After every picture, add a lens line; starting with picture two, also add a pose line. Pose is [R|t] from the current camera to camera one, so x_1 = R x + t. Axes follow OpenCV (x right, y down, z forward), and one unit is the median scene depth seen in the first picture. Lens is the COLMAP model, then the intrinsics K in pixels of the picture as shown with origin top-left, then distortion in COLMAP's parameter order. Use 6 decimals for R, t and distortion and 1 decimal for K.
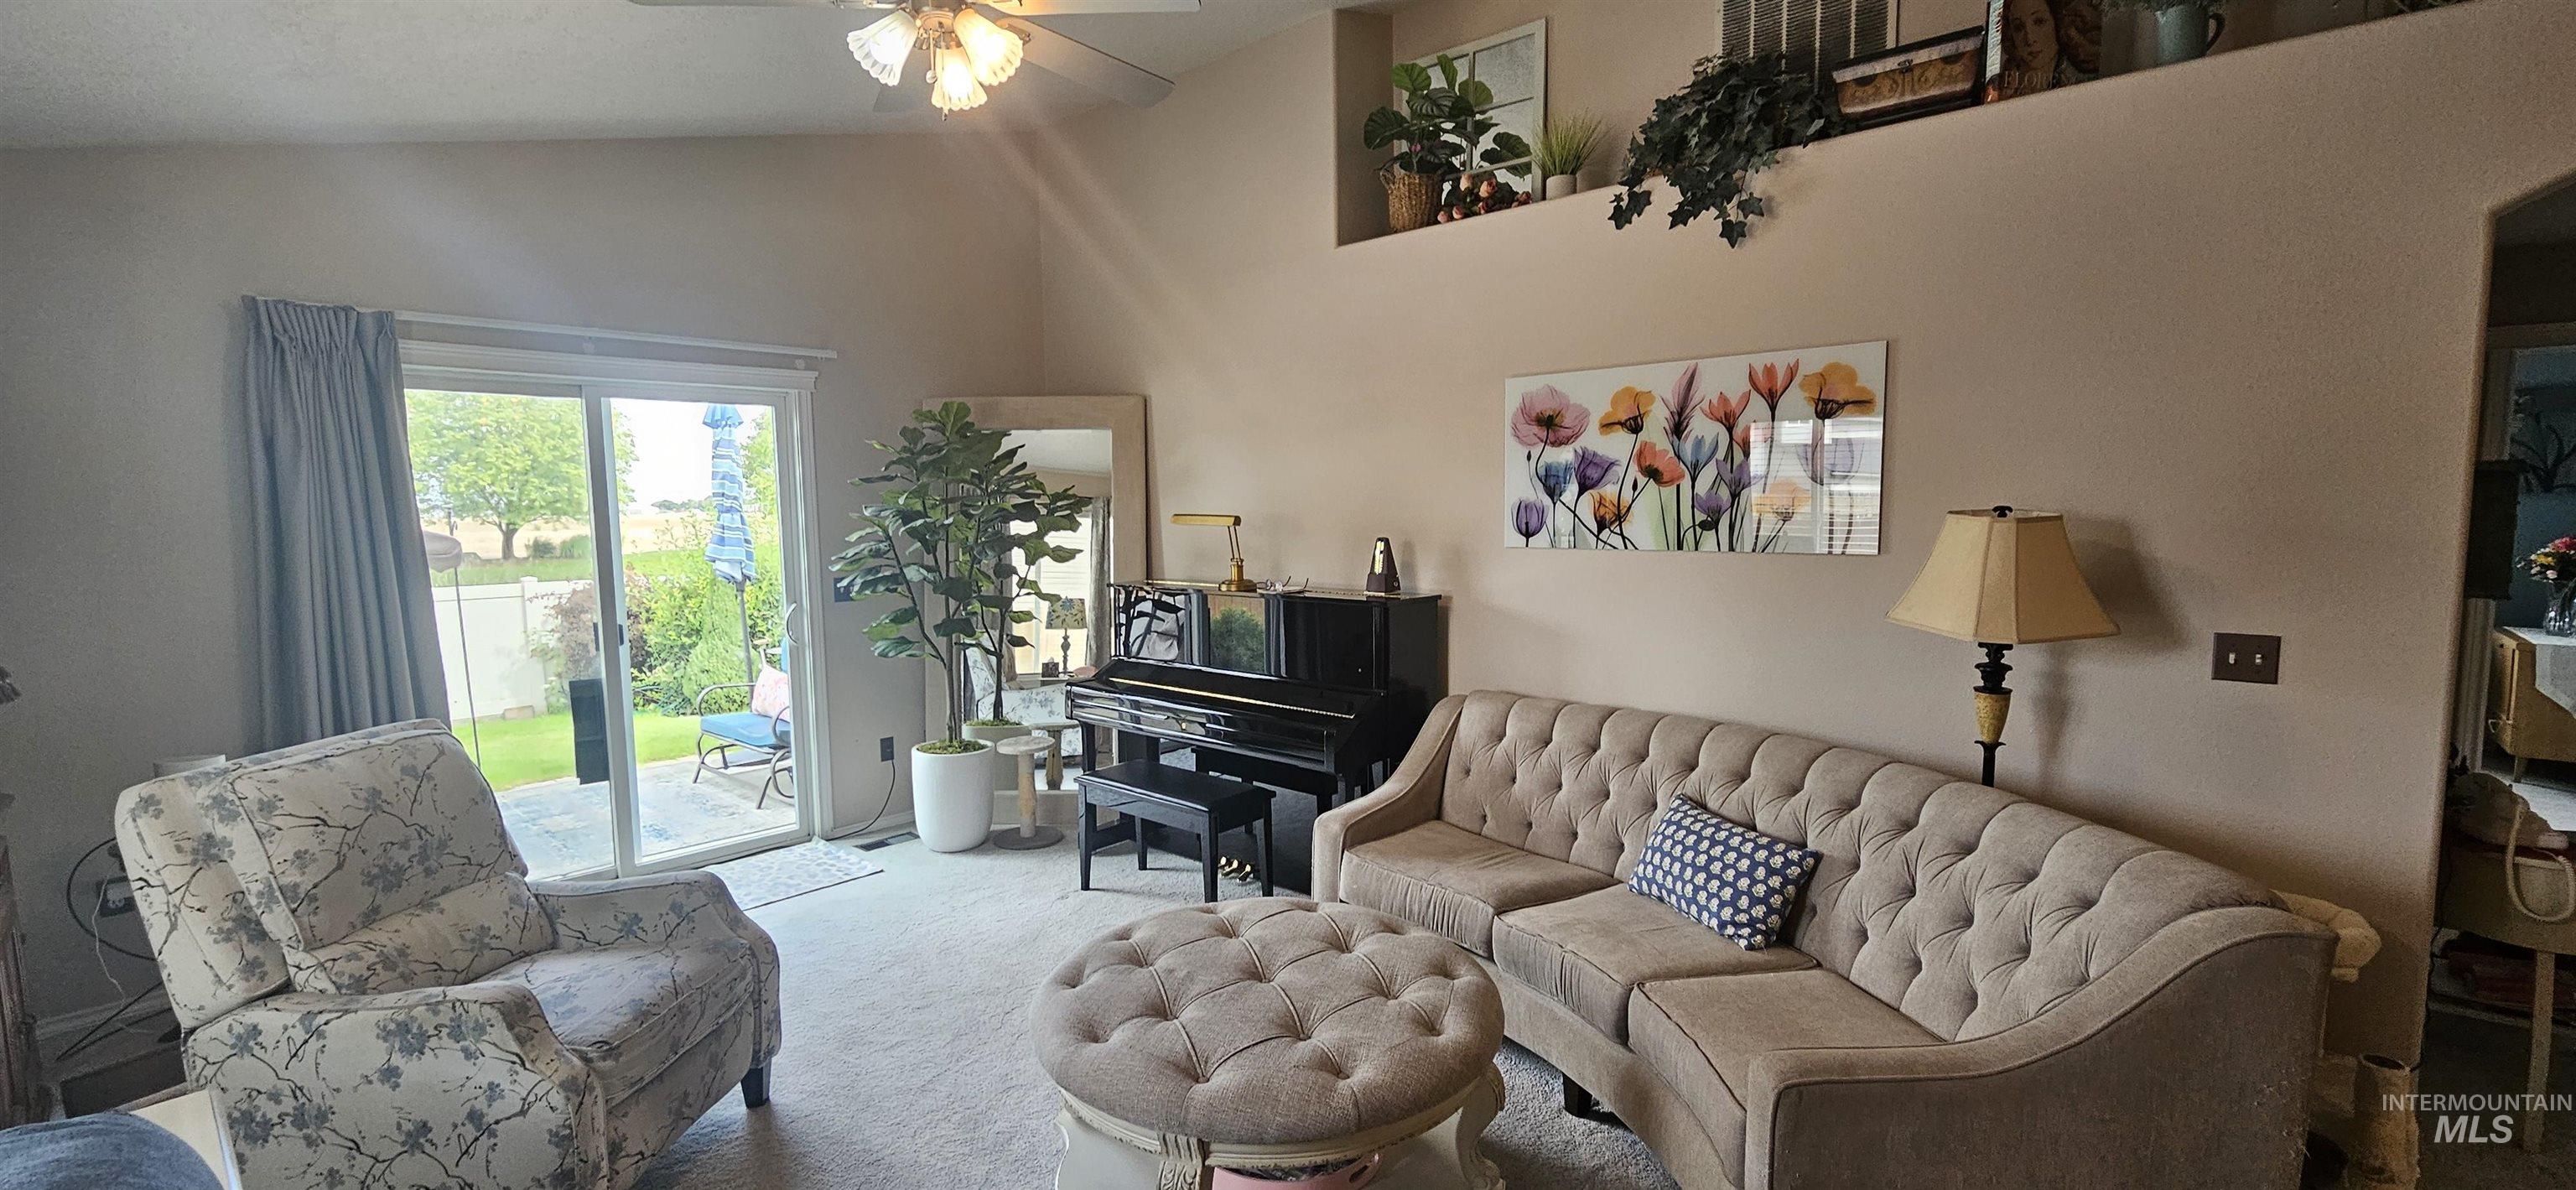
lens RADIAL K [[1064.2, 0, 1271.9], [0, 1064.2, 598.3], [0, 0, 1]] dist [-0.000659, -0.000806]
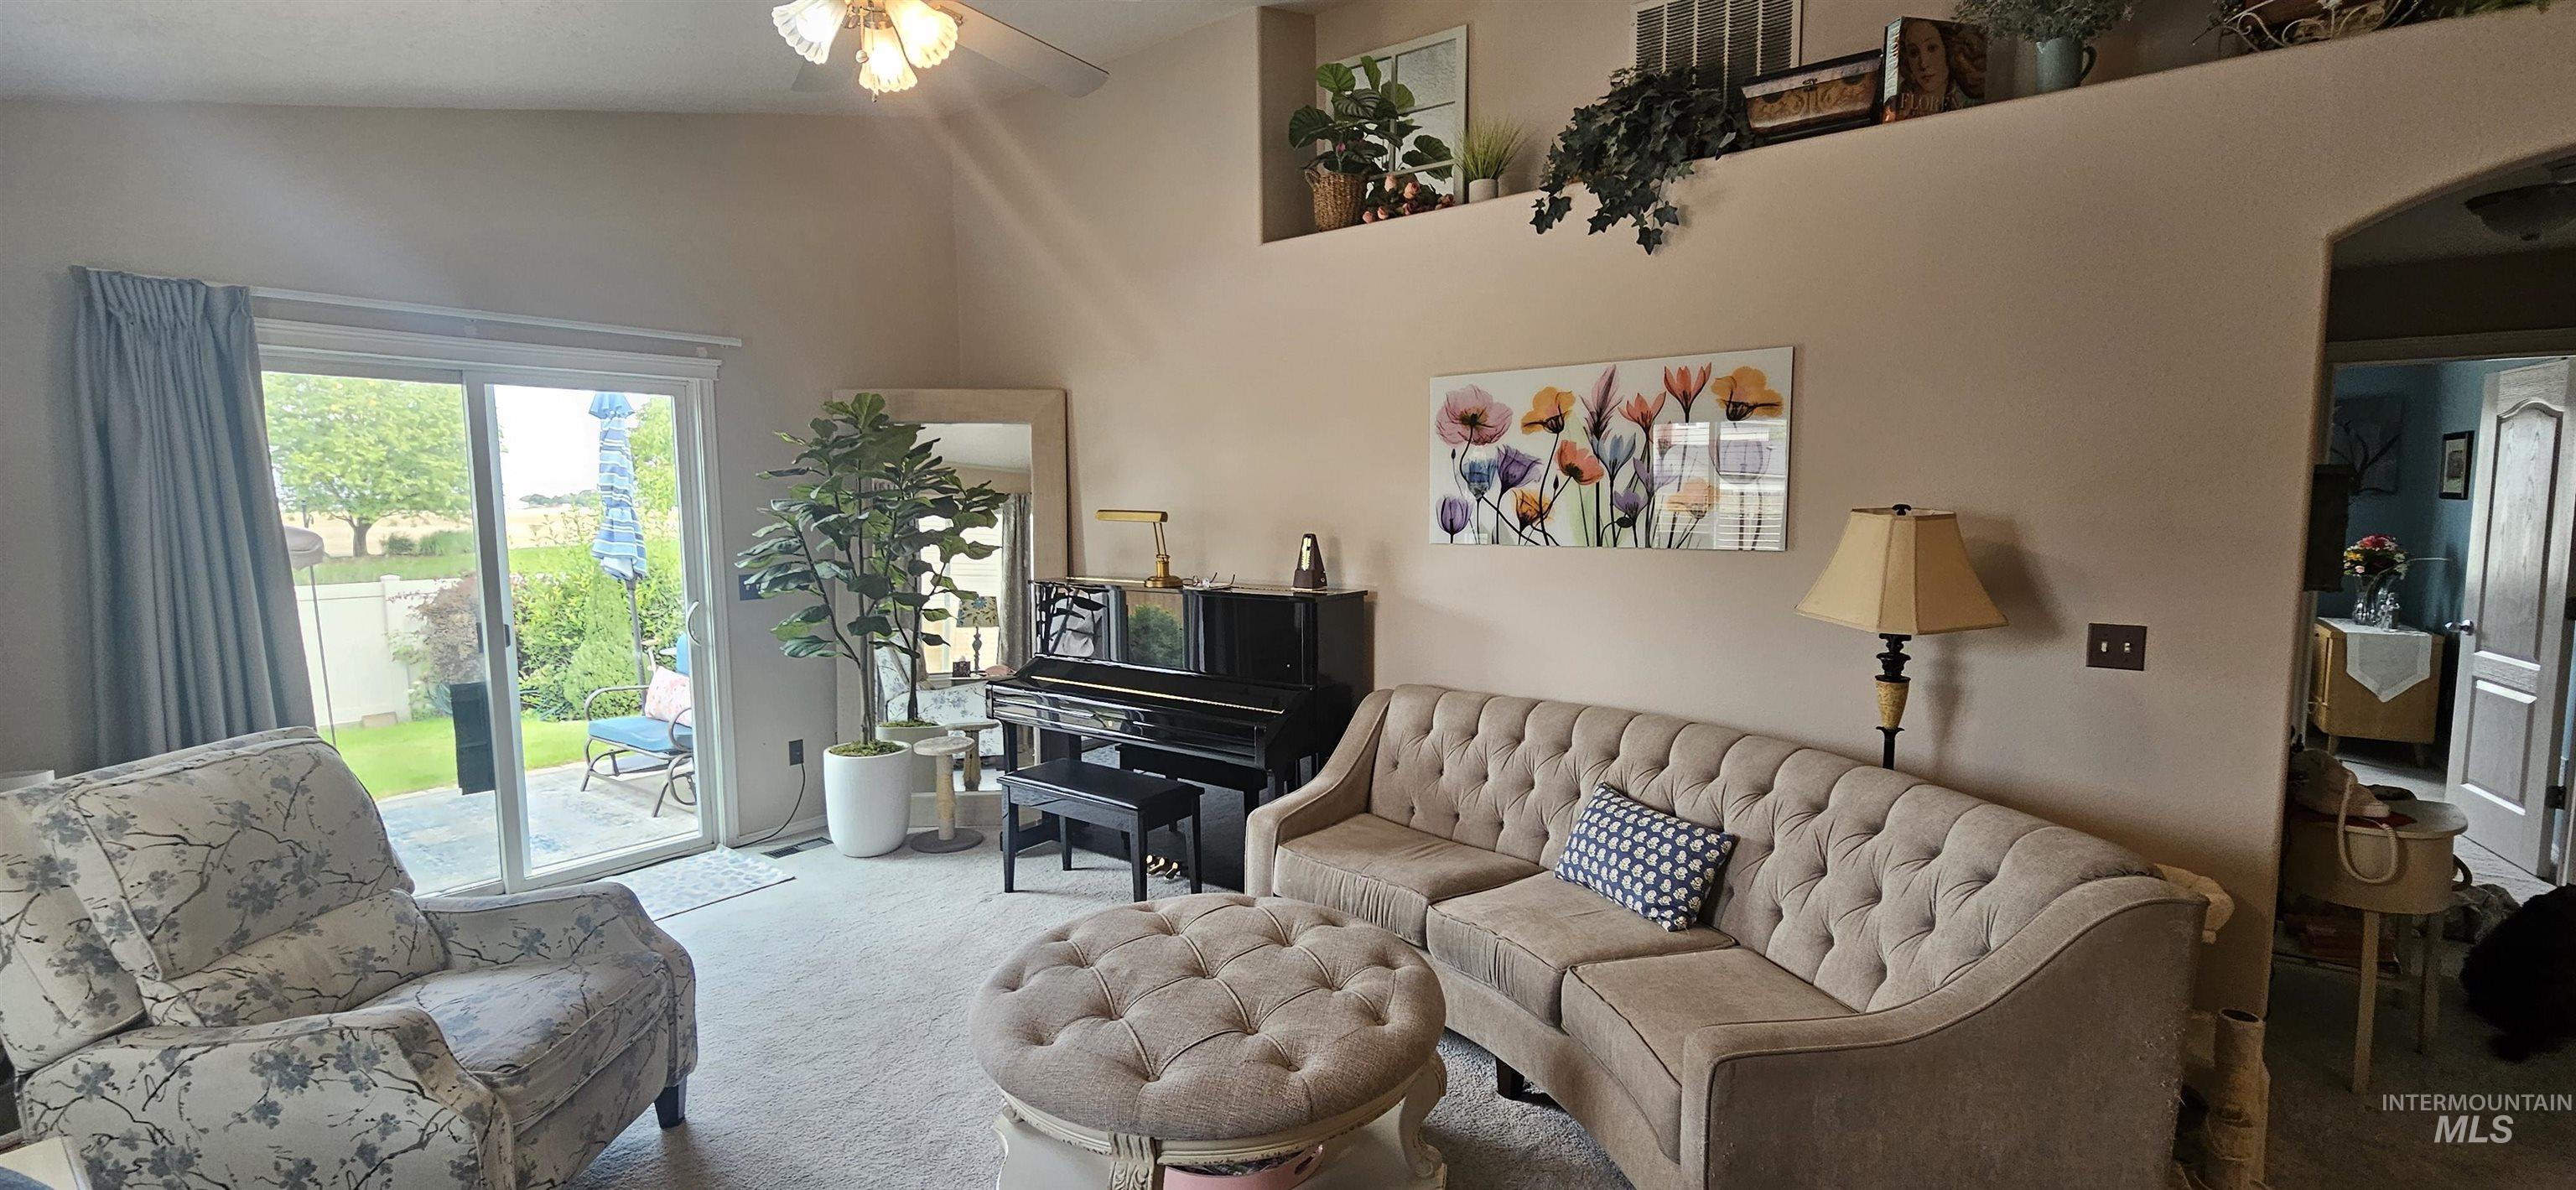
lens RADIAL K [[1064.2, 0, 1273.6], [0, 1064.2, 596.8], [0, 0, 1]] dist [-0.000659, -0.000806]
pose [[0.996112, -0.003436, 0.088028, -0.022147], [0.003325, 0.999993, 0.001414, 0.001075], [-0.088032, -0.001116, 0.996117, 0.000792]]
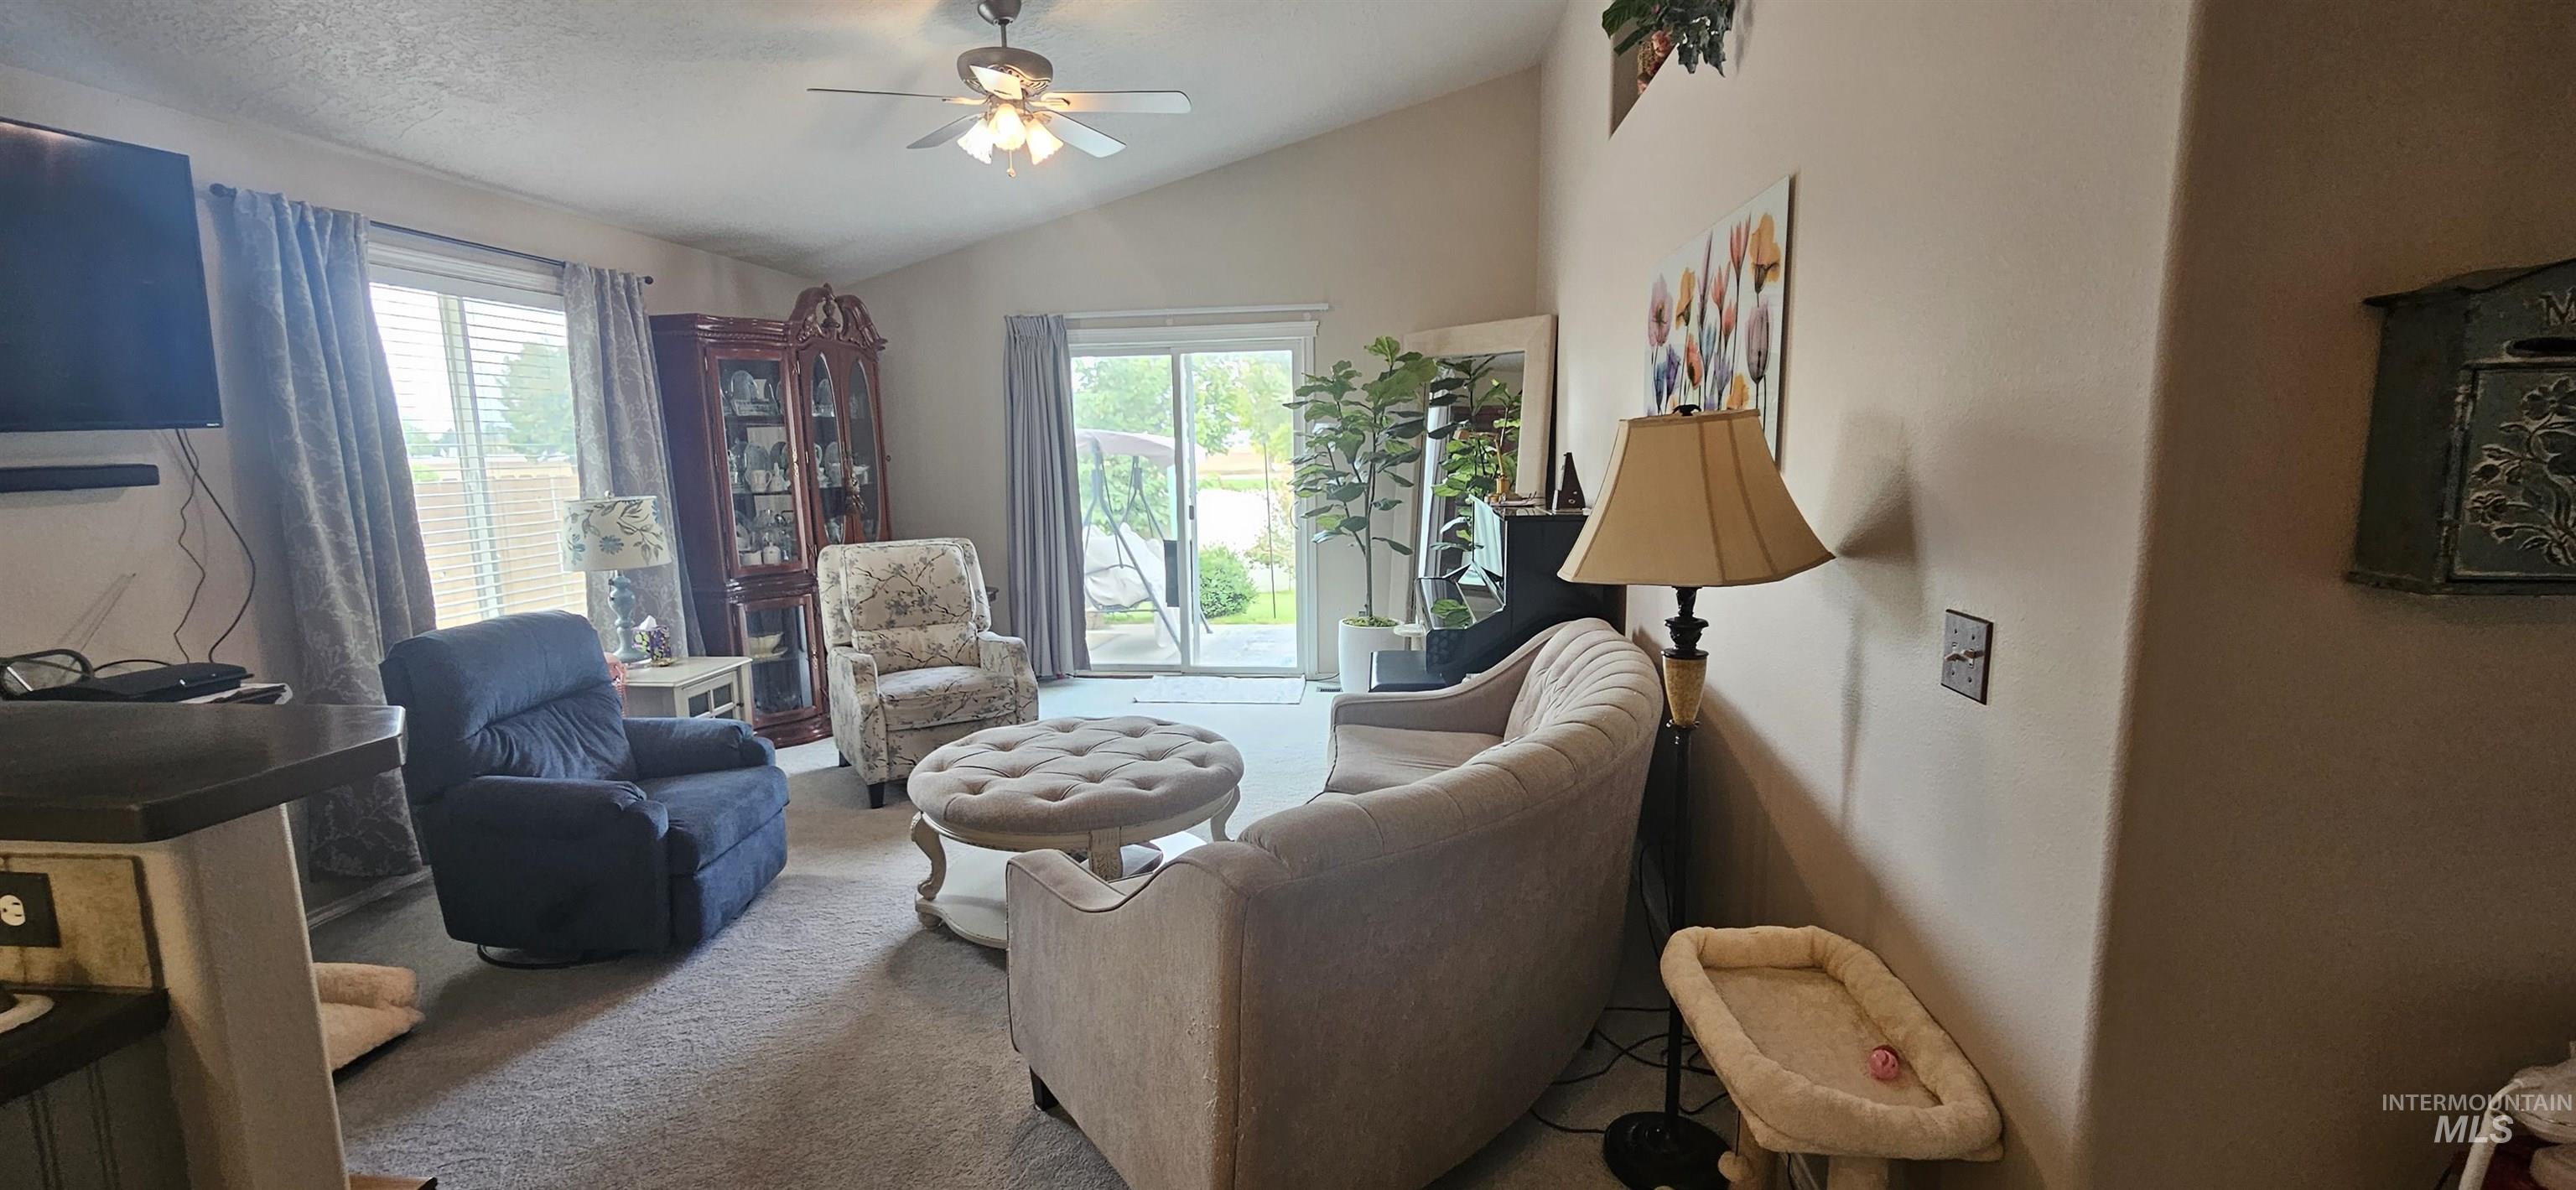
lens RADIAL K [[1064.2, 0, 1269.3], [0, 1064.2, 599.5], [0, 0, 1]] dist [-0.000659, -0.000806]
pose [[0.586405, 0.121016, -0.800927, 0.868882], [-0.063765, 0.992605, 0.103292, -0.008085], [0.807504, -0.009500, 0.589785, 0.256186]]
